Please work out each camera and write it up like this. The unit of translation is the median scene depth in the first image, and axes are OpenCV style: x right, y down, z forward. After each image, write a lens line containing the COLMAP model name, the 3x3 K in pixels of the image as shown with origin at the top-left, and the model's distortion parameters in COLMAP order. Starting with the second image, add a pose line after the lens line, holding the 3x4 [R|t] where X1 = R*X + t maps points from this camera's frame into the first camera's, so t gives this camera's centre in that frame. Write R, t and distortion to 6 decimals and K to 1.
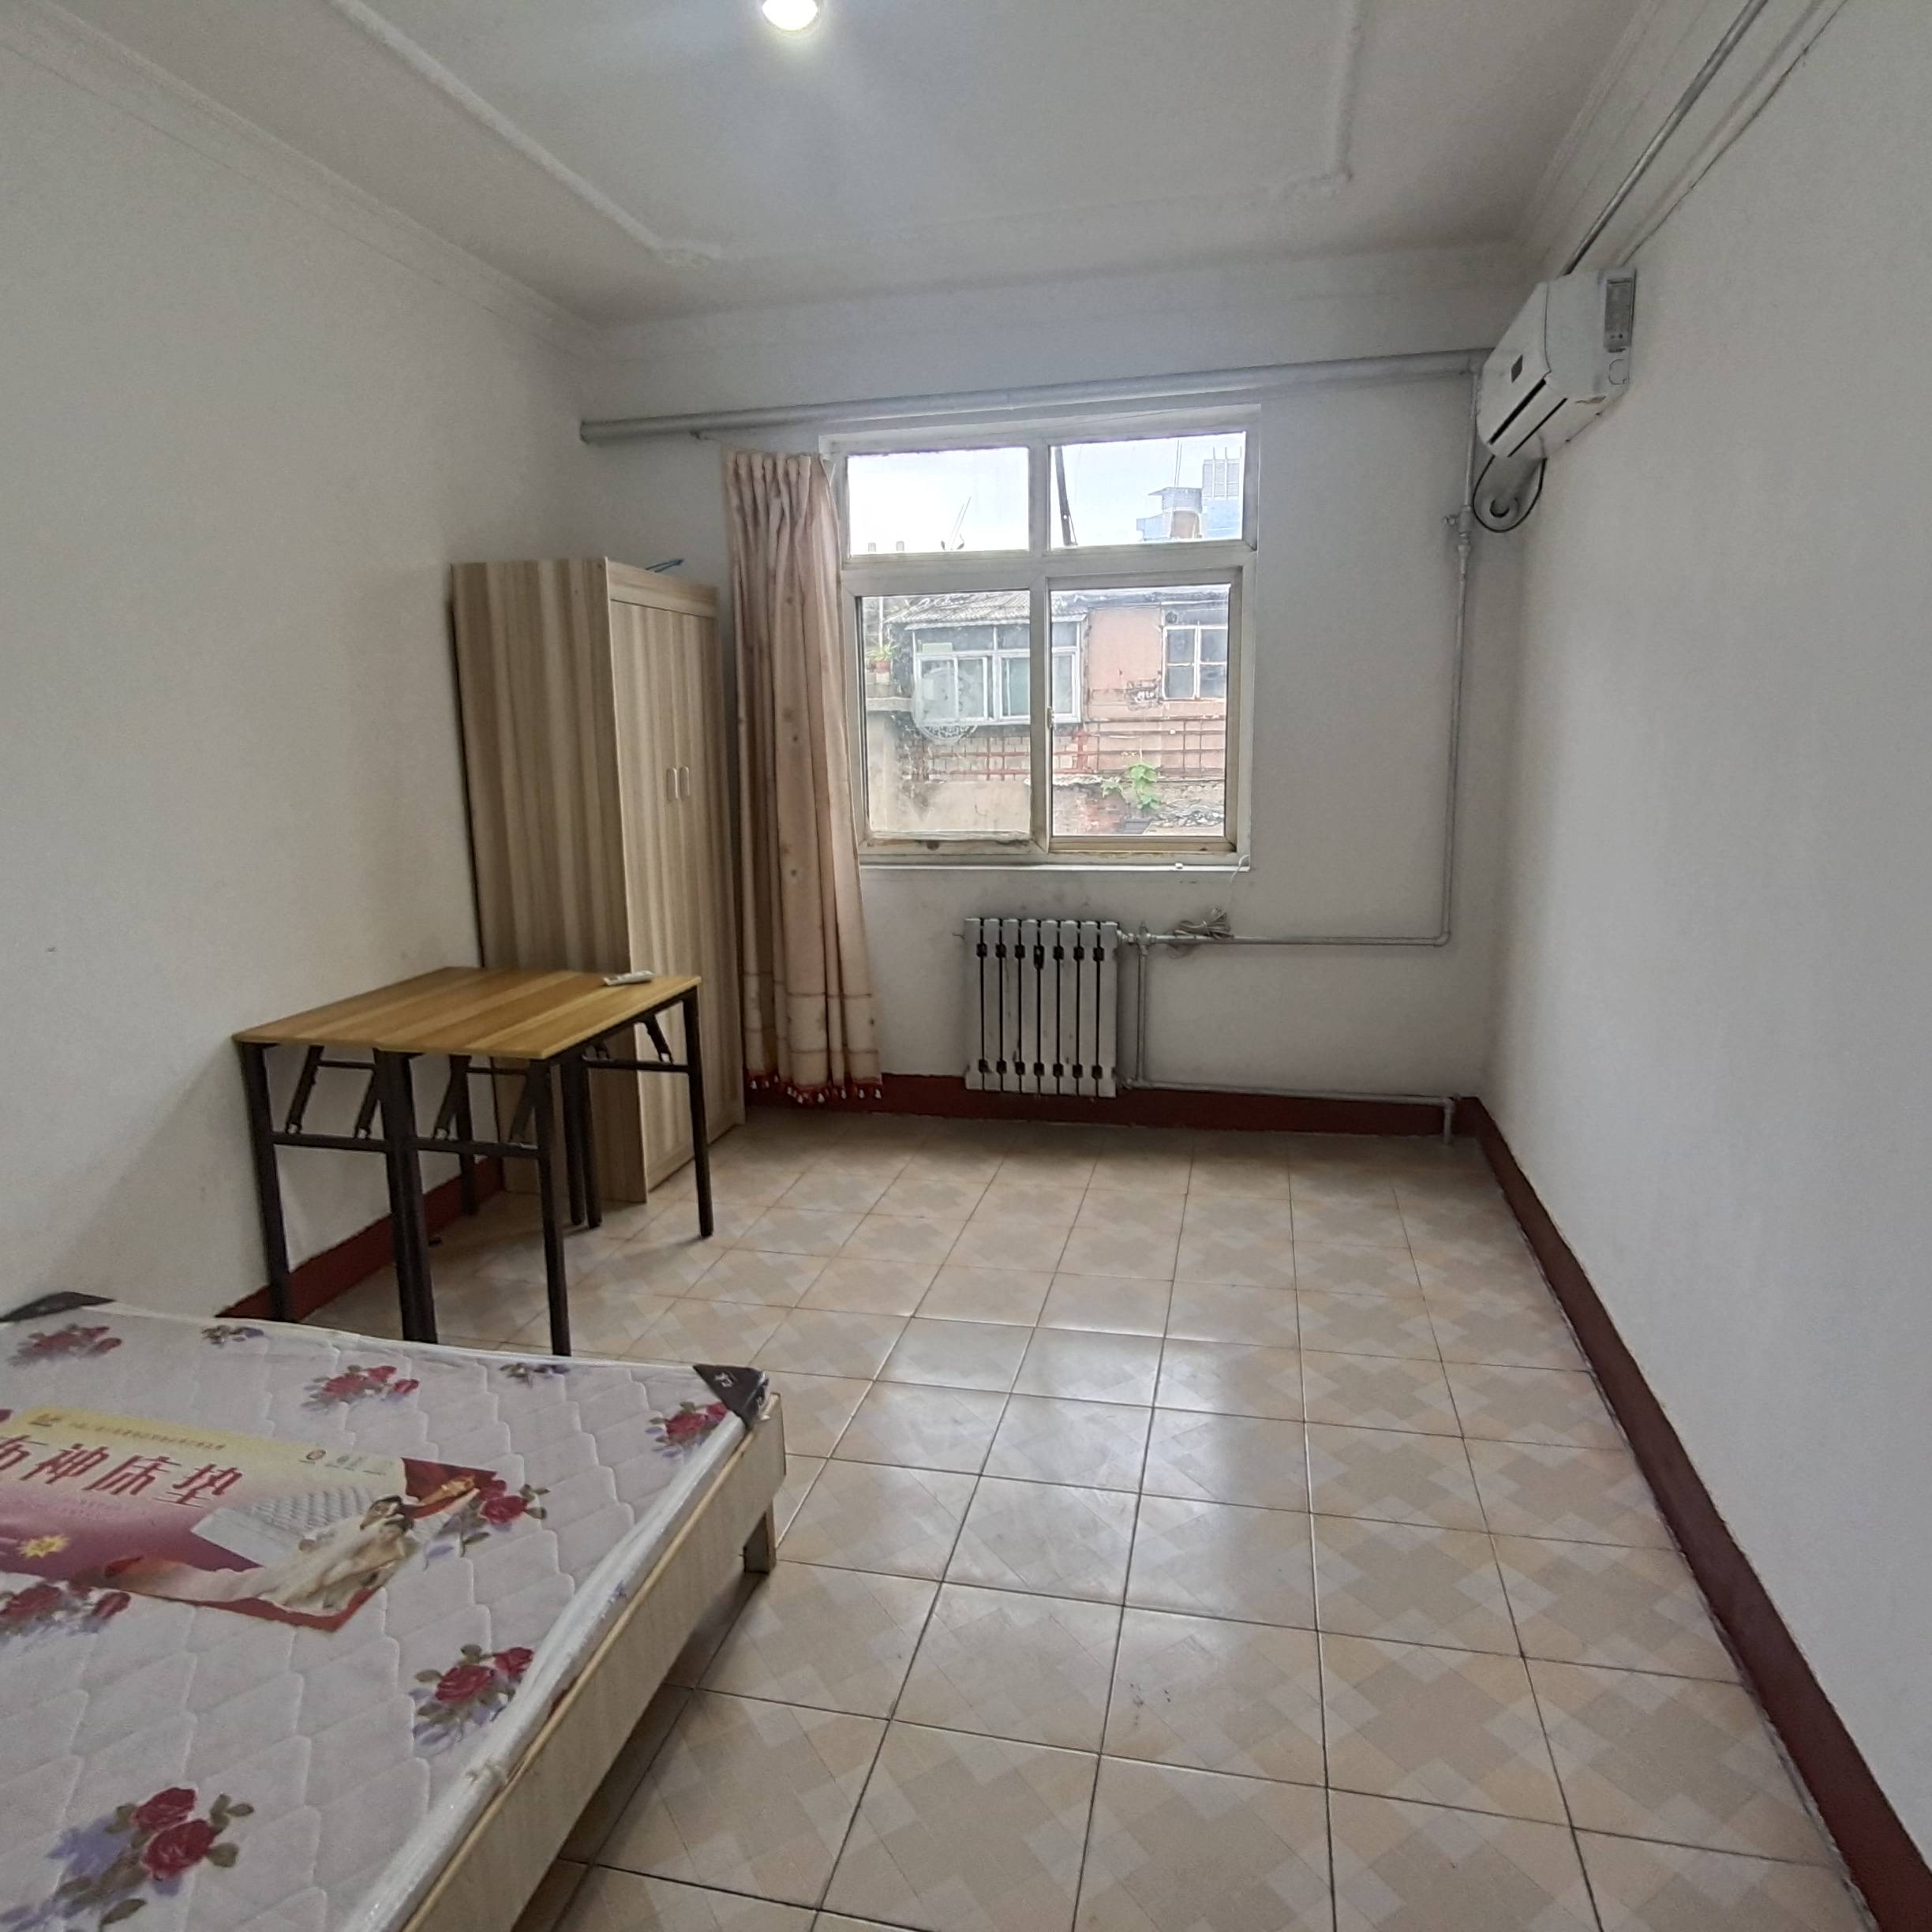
lens RADIAL K [[1242.7, 0, 961.8], [0, 1242.7, 980.3], [0, 0, 1]] dist [-0.029637, 0.009663]
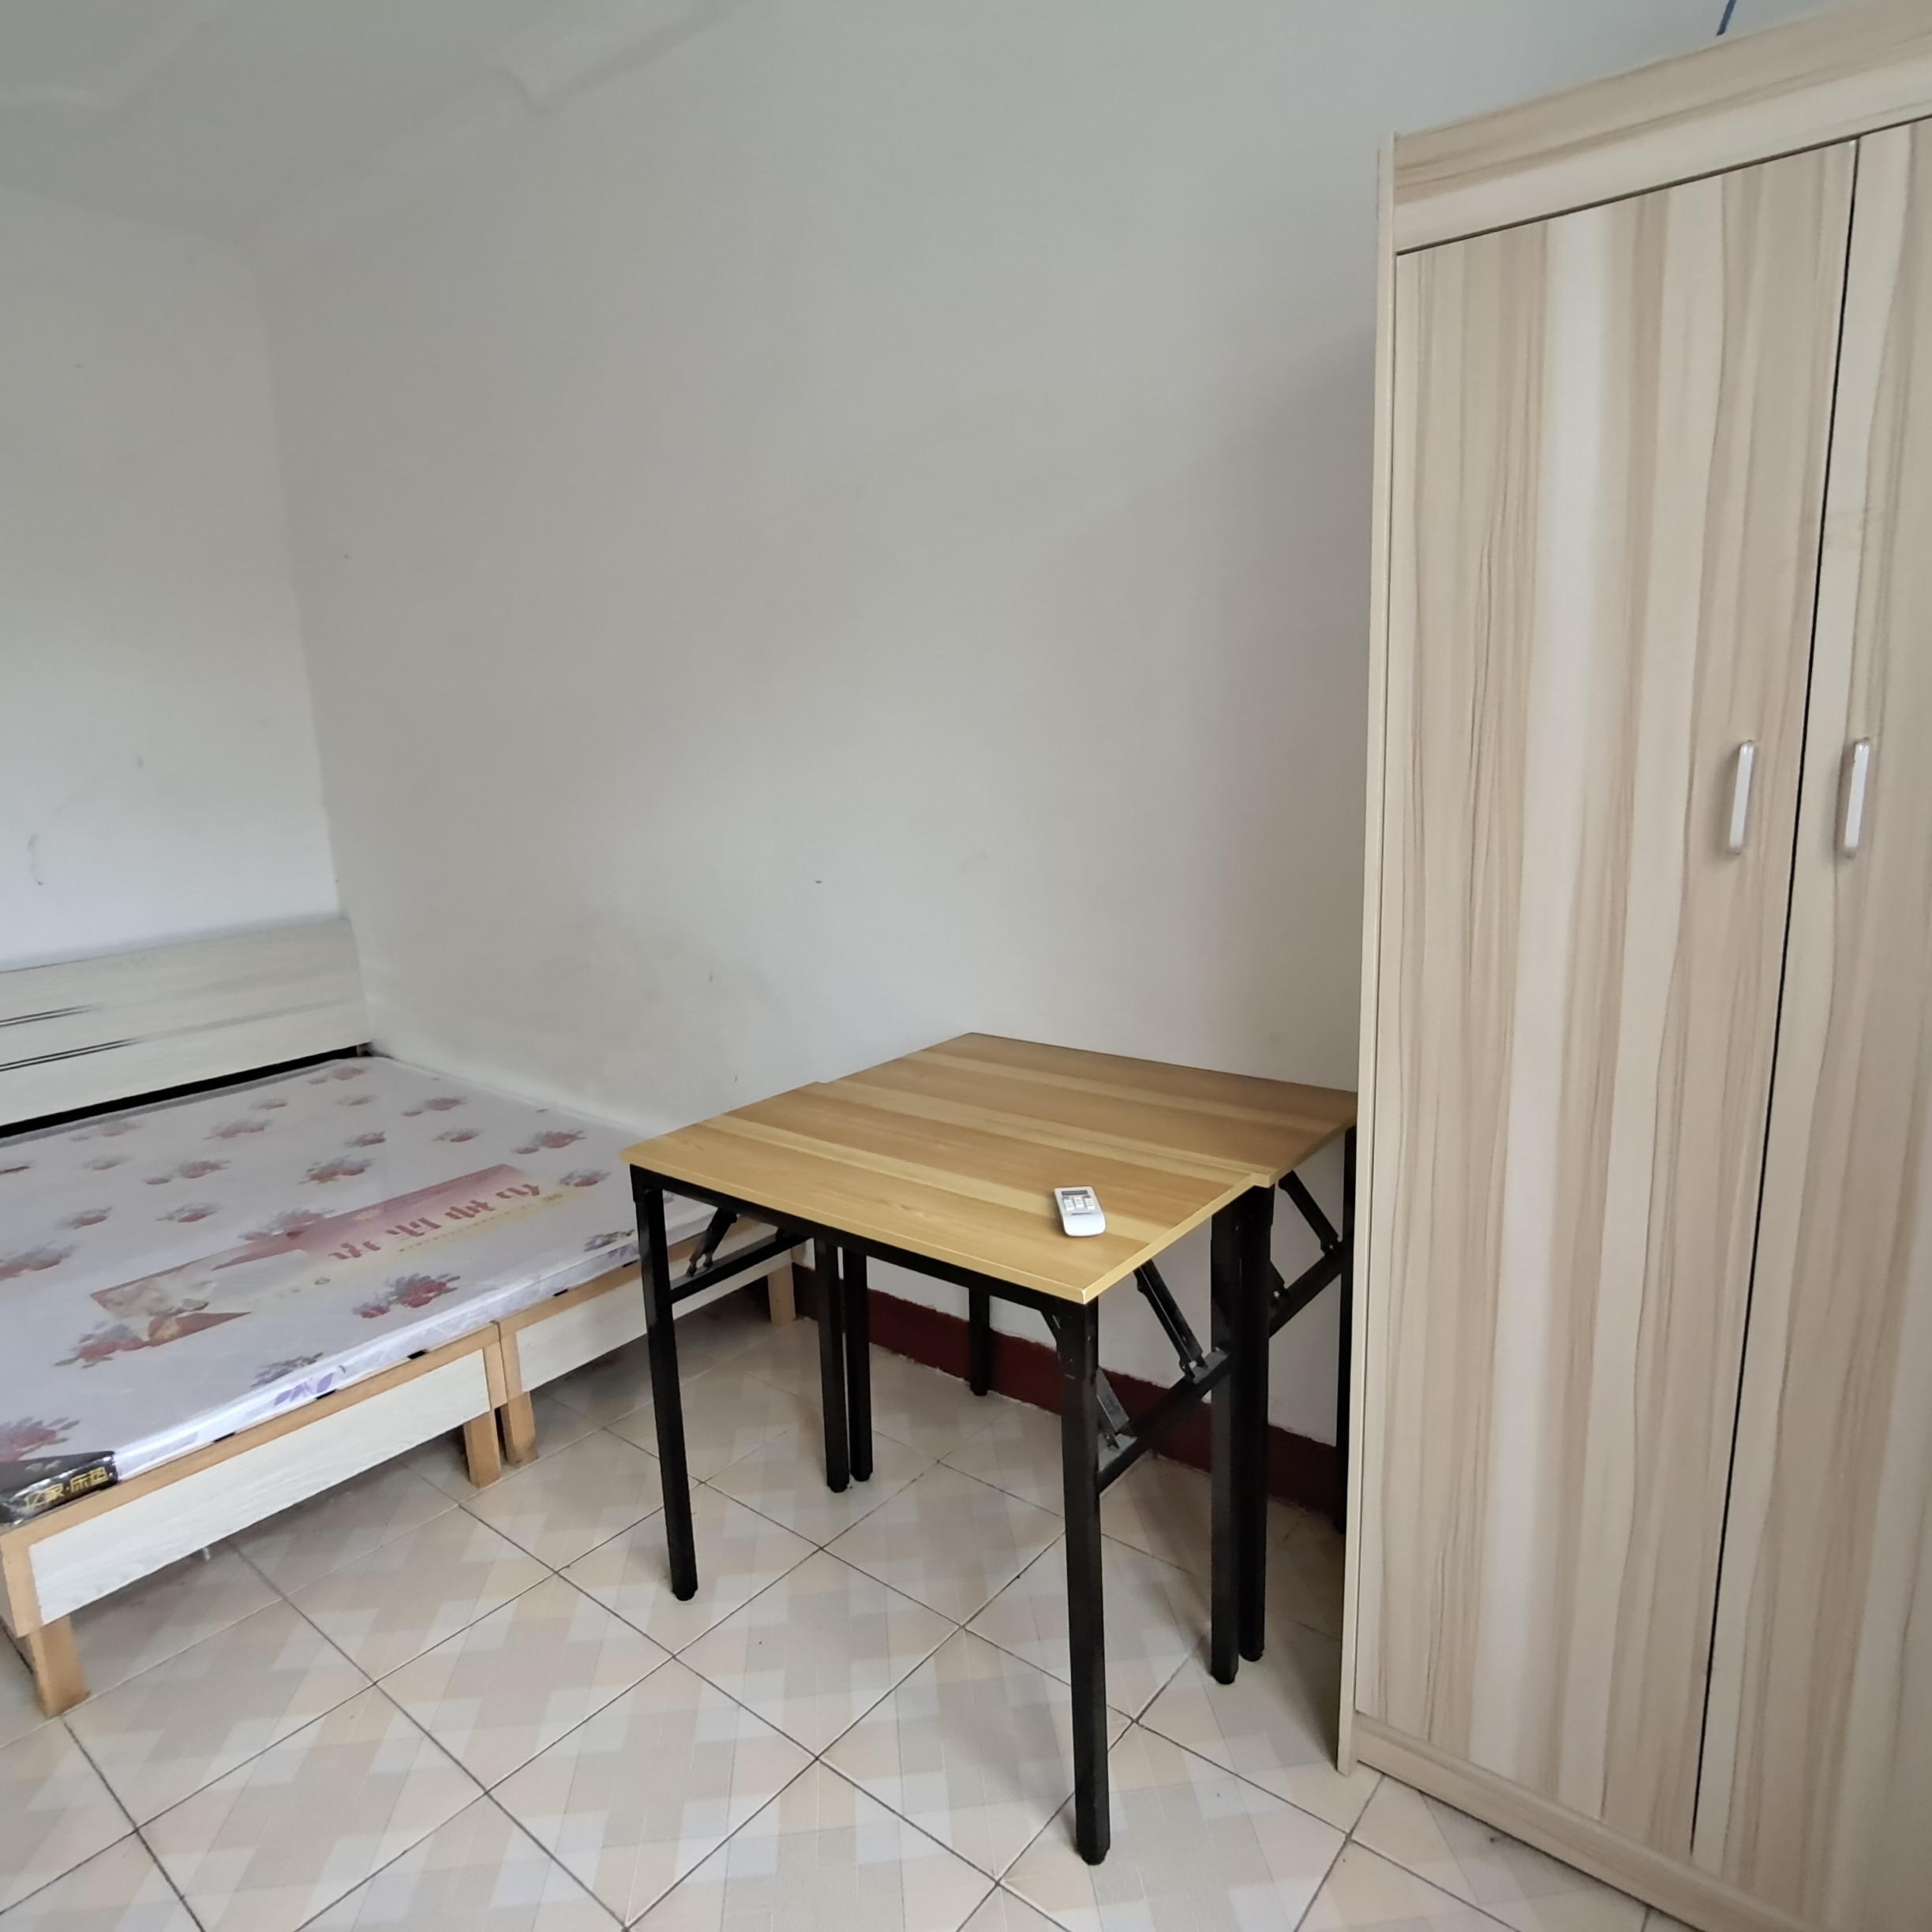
lens RADIAL K [[1242.7, 0, 957.0], [0, 1242.7, 982.1], [0, 0, 1]] dist [-0.029637, 0.009663]
pose [[-0.440248, 0.216948, -0.871272, 0.120749], [-0.136071, 0.943042, 0.303574, -0.206909], [0.887506, 0.252203, -0.385652, 1.115591]]
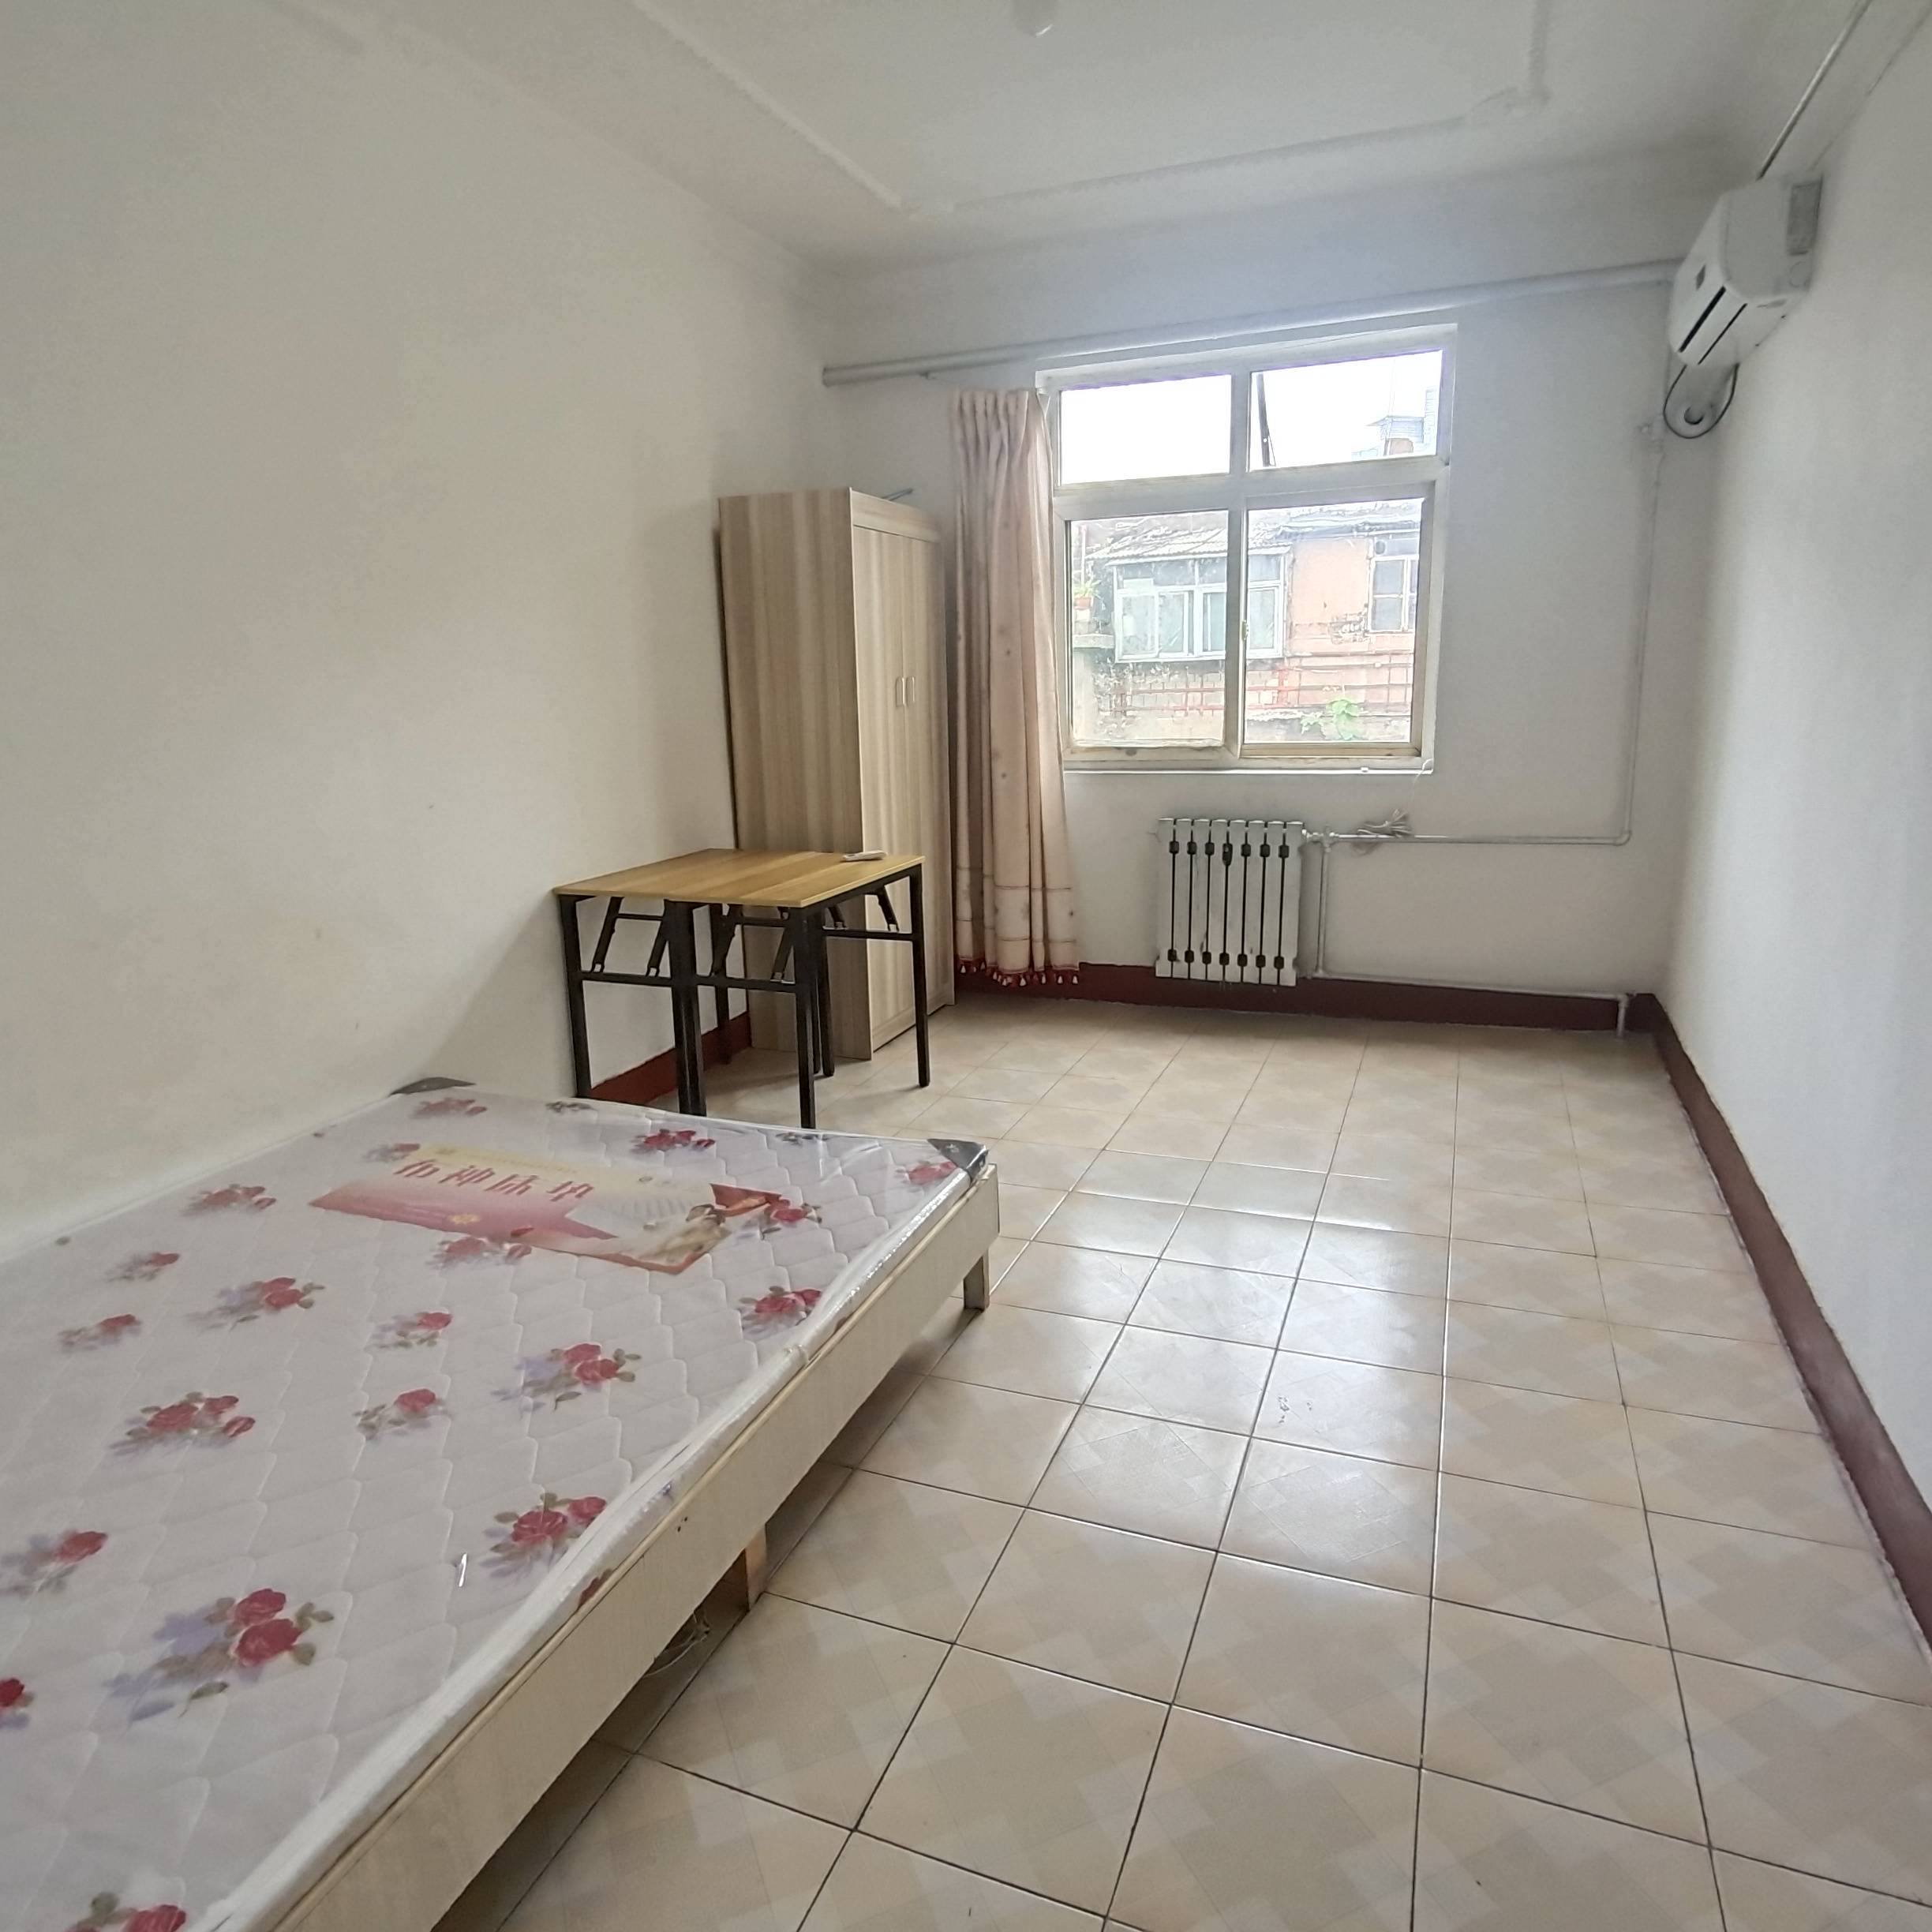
lens RADIAL K [[1242.7, 0, 960.8], [0, 1242.7, 981.6], [0, 0, 1]] dist [-0.029637, 0.009663]
pose [[0.987937, 0.027592, -0.152377, 0.000292], [-0.020995, 0.998778, 0.044736, 0.062371], [0.153425, -0.040997, 0.987309, -0.135762]]
